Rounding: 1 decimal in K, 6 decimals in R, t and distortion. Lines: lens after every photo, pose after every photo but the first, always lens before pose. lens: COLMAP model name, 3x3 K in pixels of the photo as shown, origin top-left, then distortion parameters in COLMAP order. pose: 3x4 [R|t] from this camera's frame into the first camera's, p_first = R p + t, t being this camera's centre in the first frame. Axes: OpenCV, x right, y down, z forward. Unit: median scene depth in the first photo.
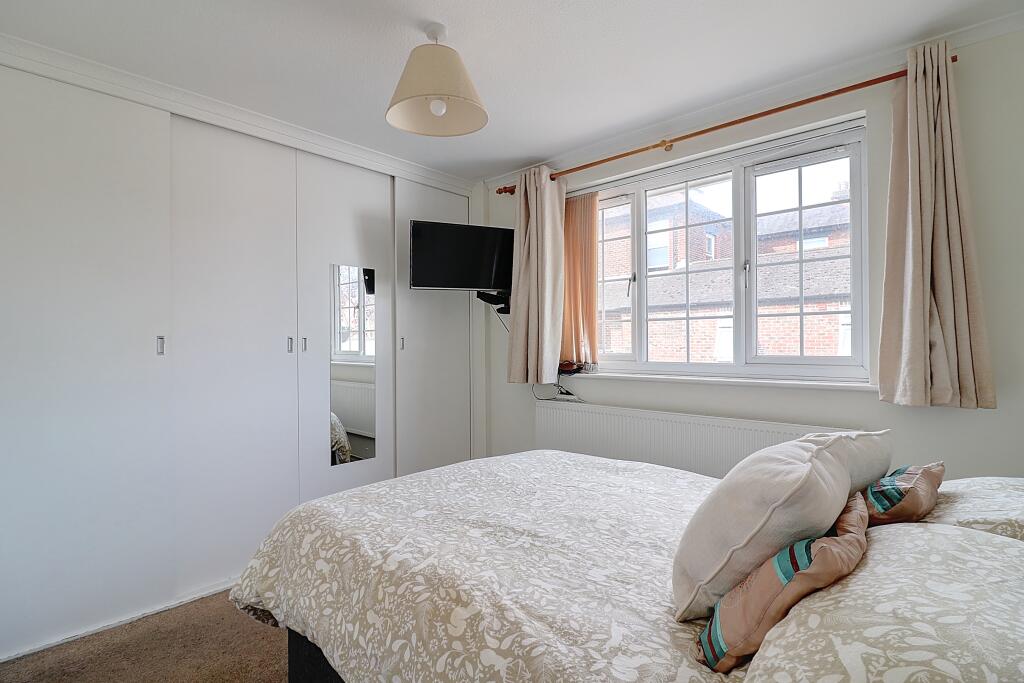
lens RADIAL K [[482.1, 0, 512.0], [0, 482.1, 341.5], [0, 0, 1]] dist [-0.018665, 0.000002]
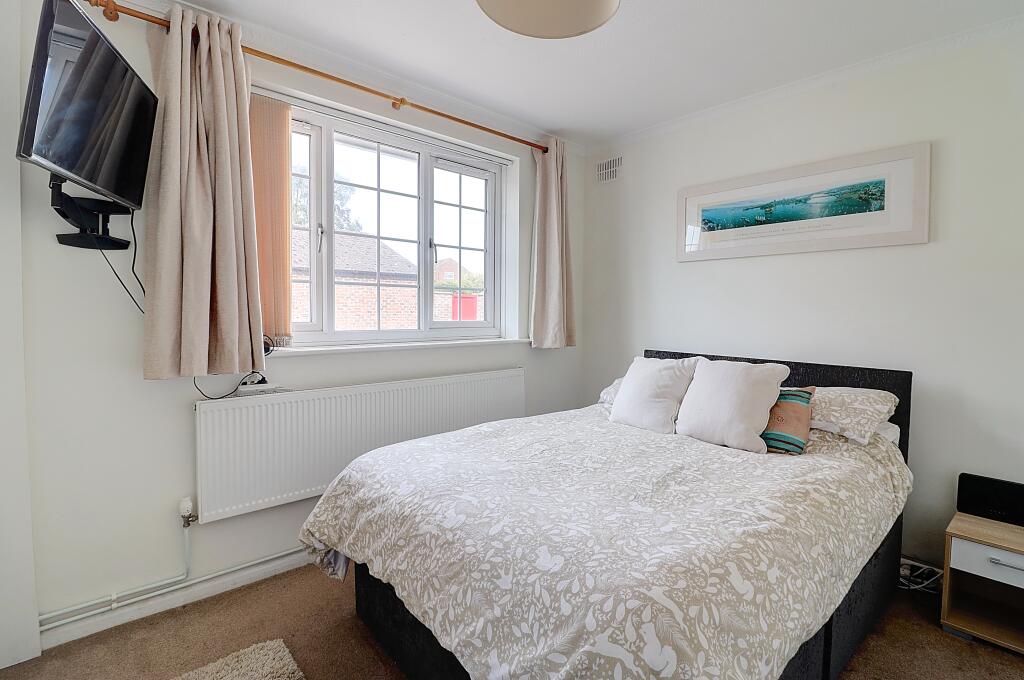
lens RADIAL K [[477.8, 0, 512.5], [0, 477.8, 330.9], [0, 0, 1]] dist [-0.000496, -0.000400]
pose [[0.097238, -0.037923, 0.994538, -1.088579], [-0.012717, 0.999145, 0.039343, 0.005251], [-0.995180, -0.016474, 0.096673, 1.185714]]
